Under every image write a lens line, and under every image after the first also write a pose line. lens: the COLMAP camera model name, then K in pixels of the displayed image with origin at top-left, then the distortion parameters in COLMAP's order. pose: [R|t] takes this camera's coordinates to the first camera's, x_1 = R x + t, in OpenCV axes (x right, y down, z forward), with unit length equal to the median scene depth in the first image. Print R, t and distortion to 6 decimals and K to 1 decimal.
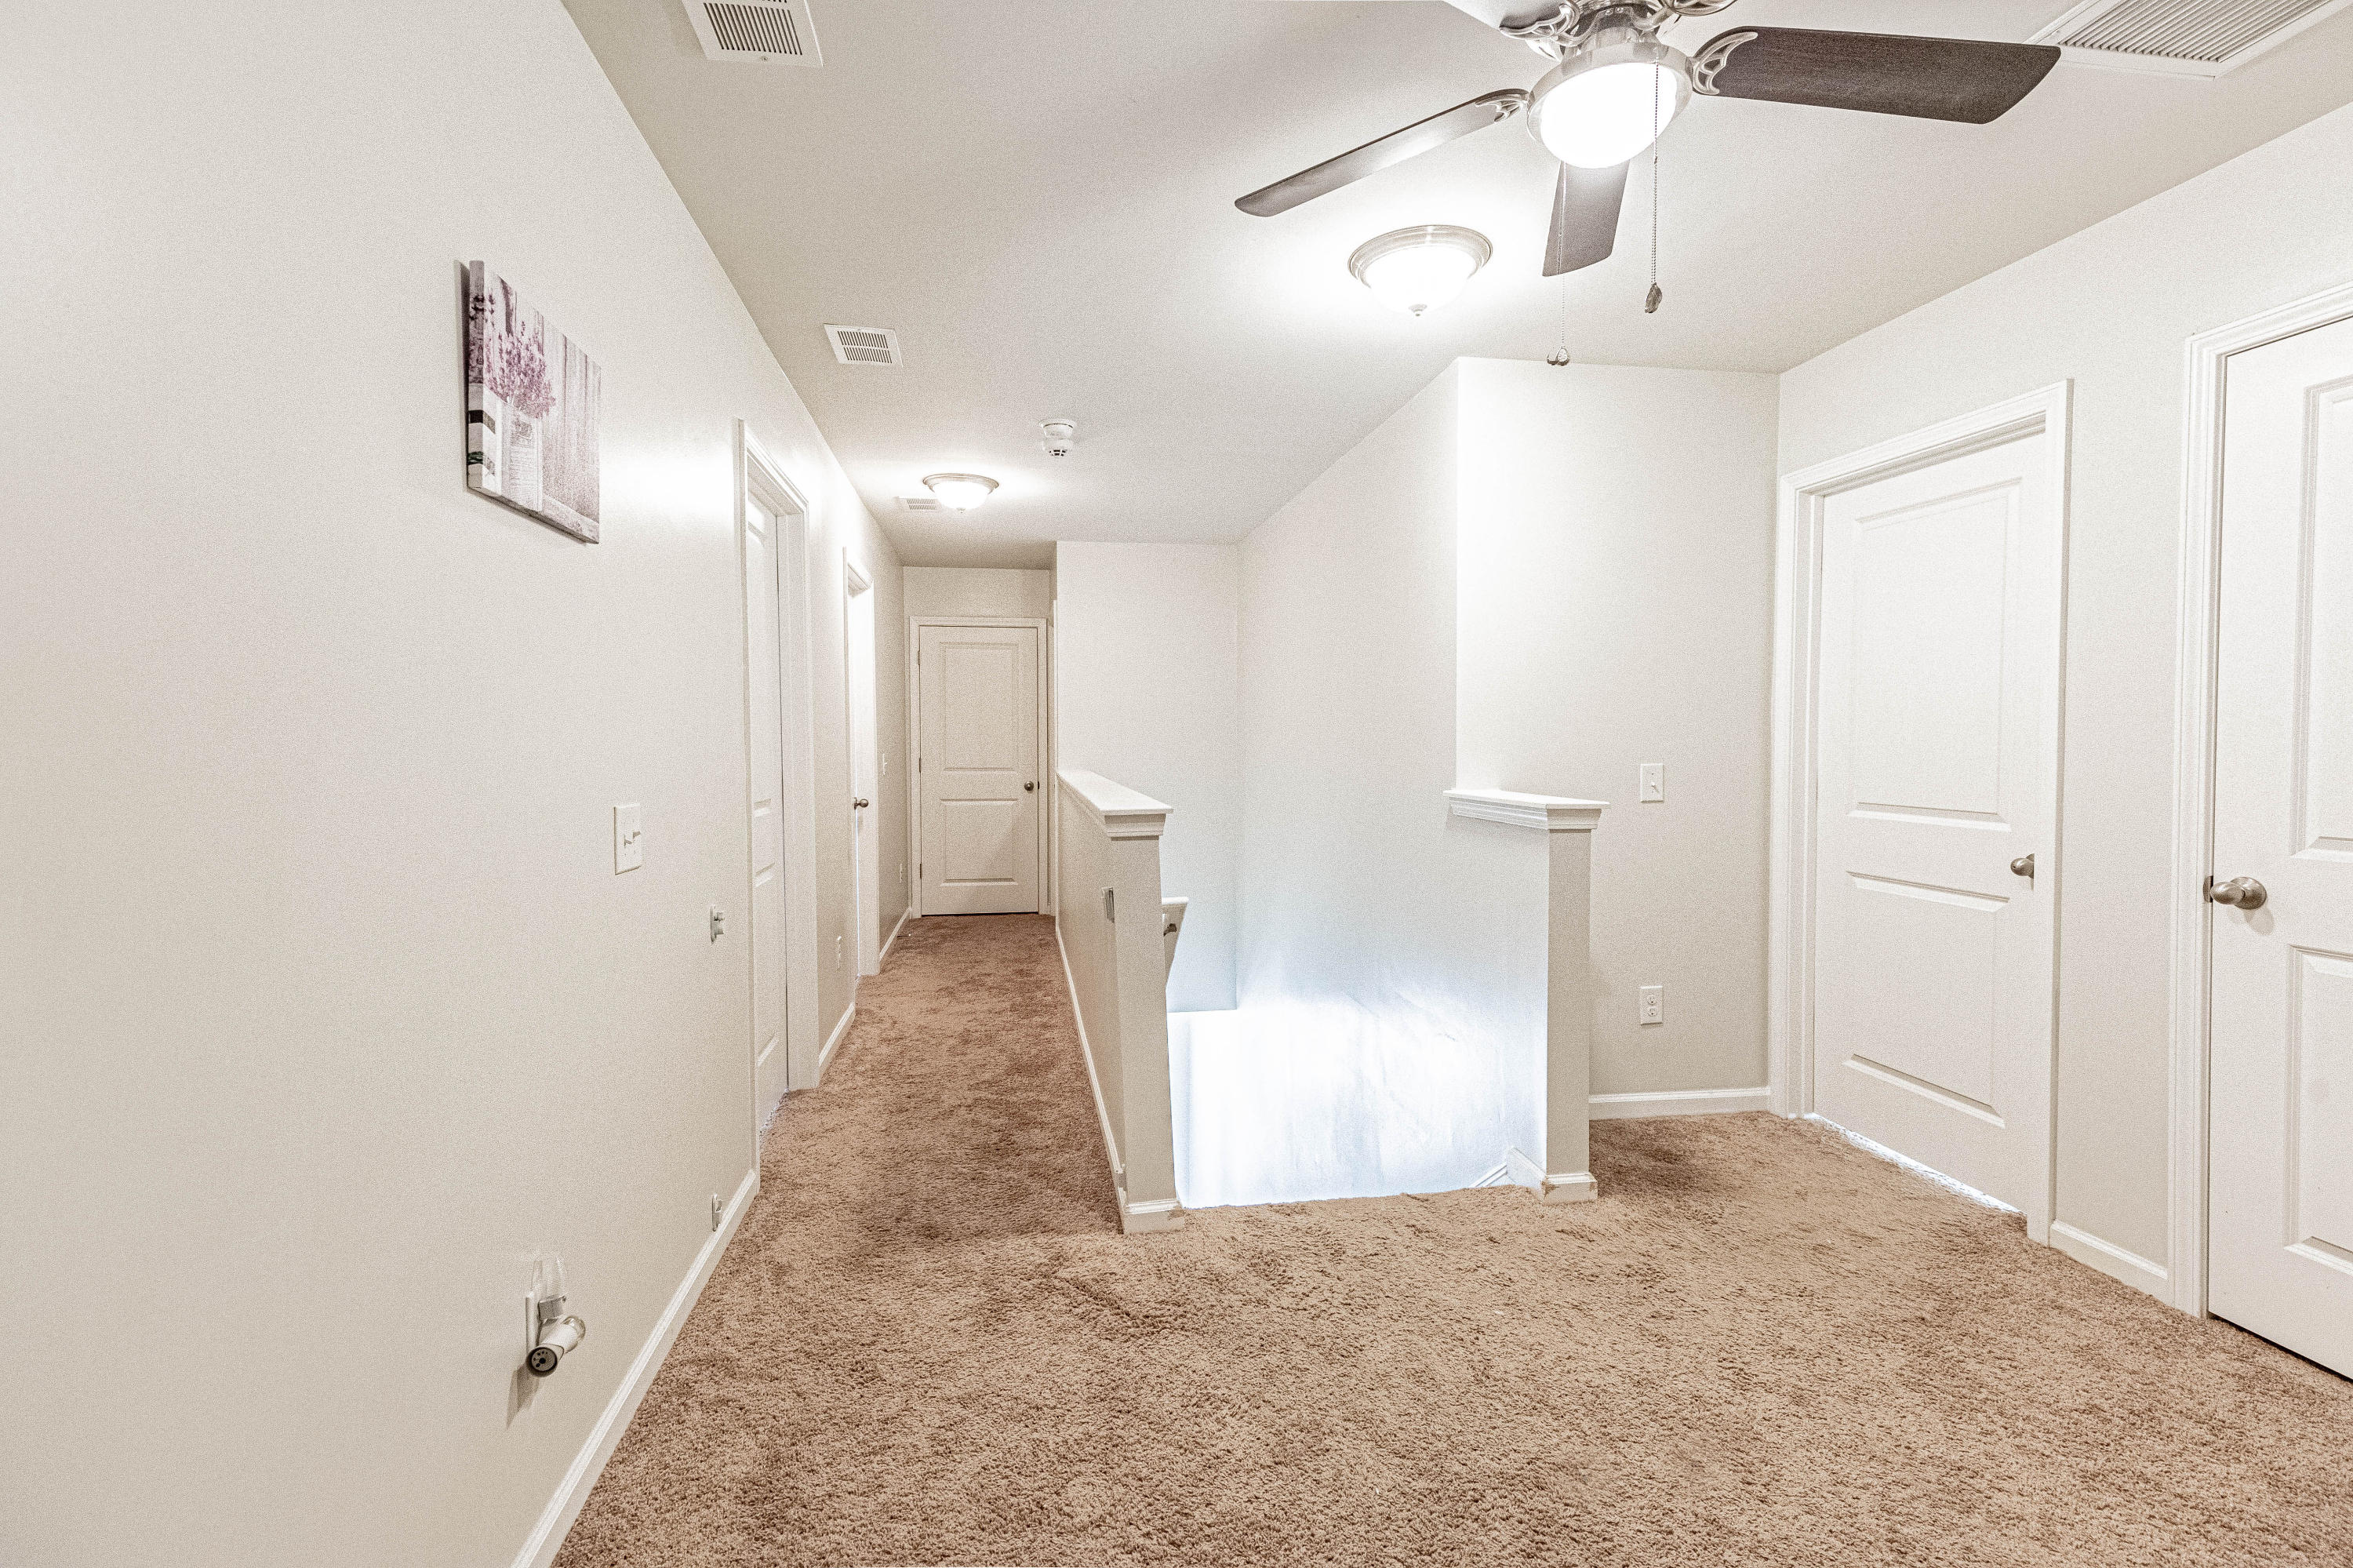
lens RADIAL K [[1057.0, 0, 1173.6], [0, 1057.0, 774.2], [0, 0, 1]] dist [0.032634, -0.000097]
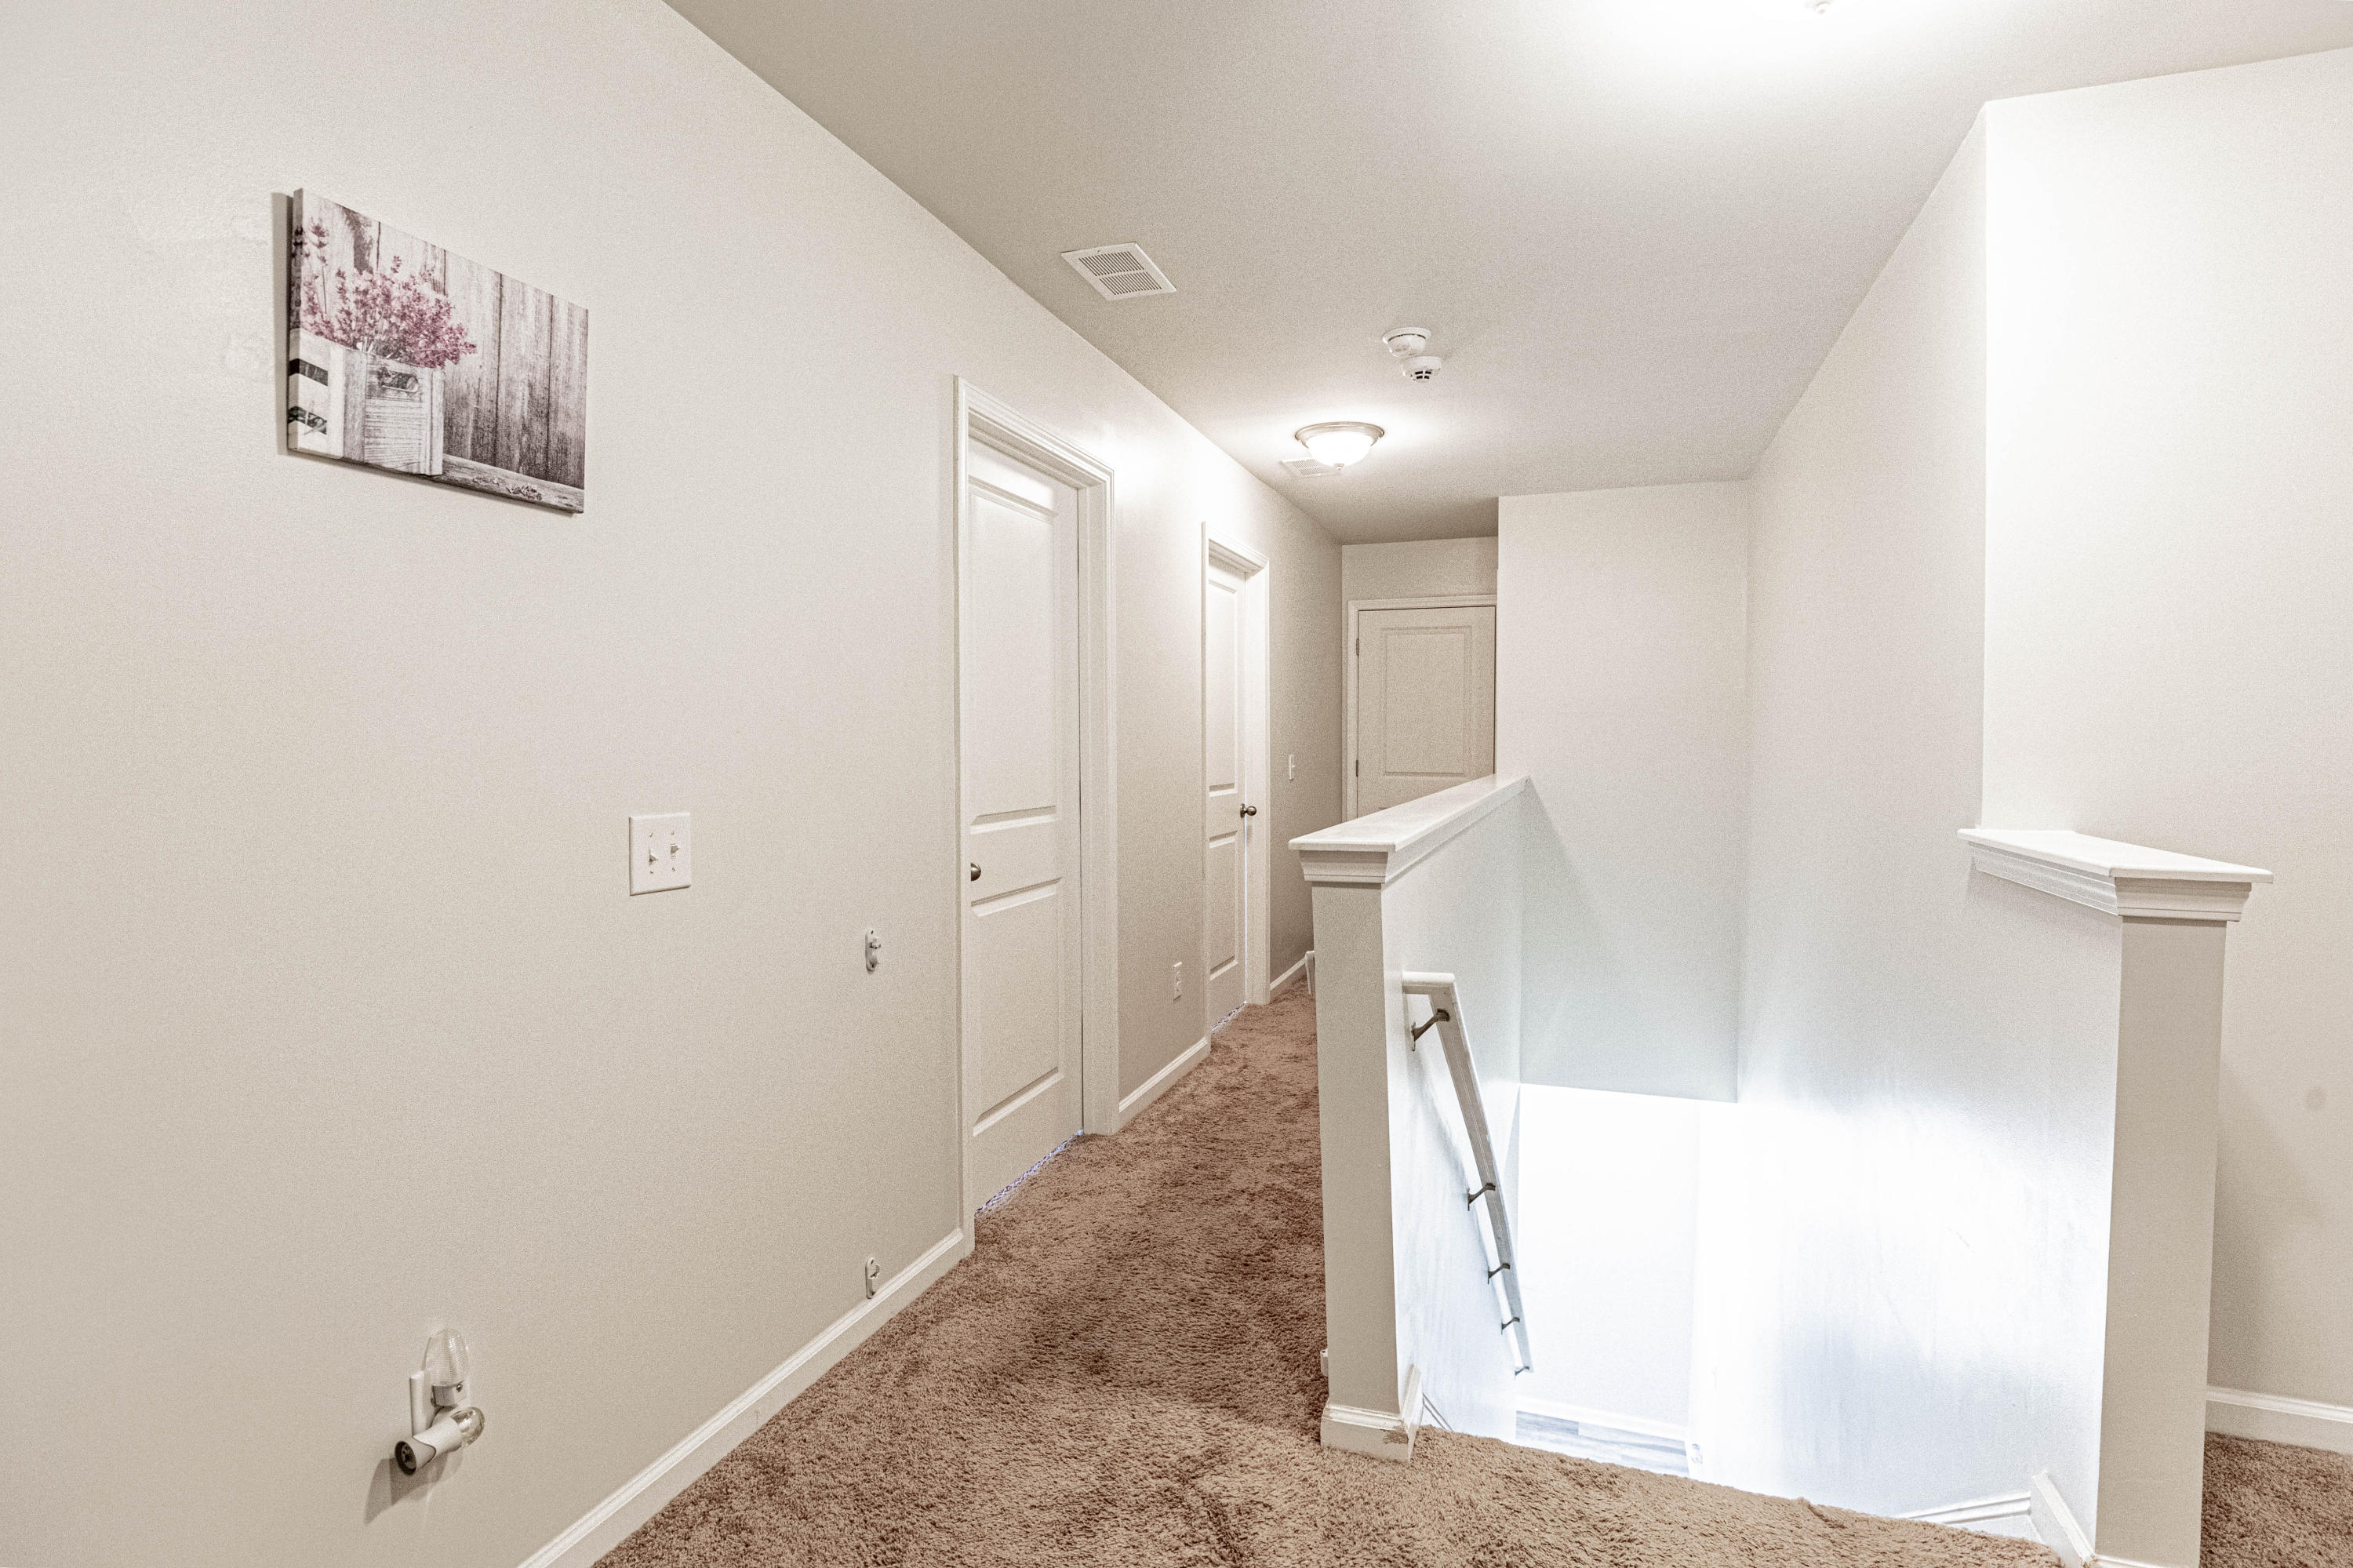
lens RADIAL K [[1114.9, 0, 1178.0], [0, 1114.9, 771.9], [0, 0, 1]] dist [-0.024056, 0.000057]
pose [[0.874221, 0.018094, -0.485191, 0.202718], [-0.019690, 0.999805, 0.001808, -0.011431], [0.485129, 0.007972, 0.874406, 0.289993]]
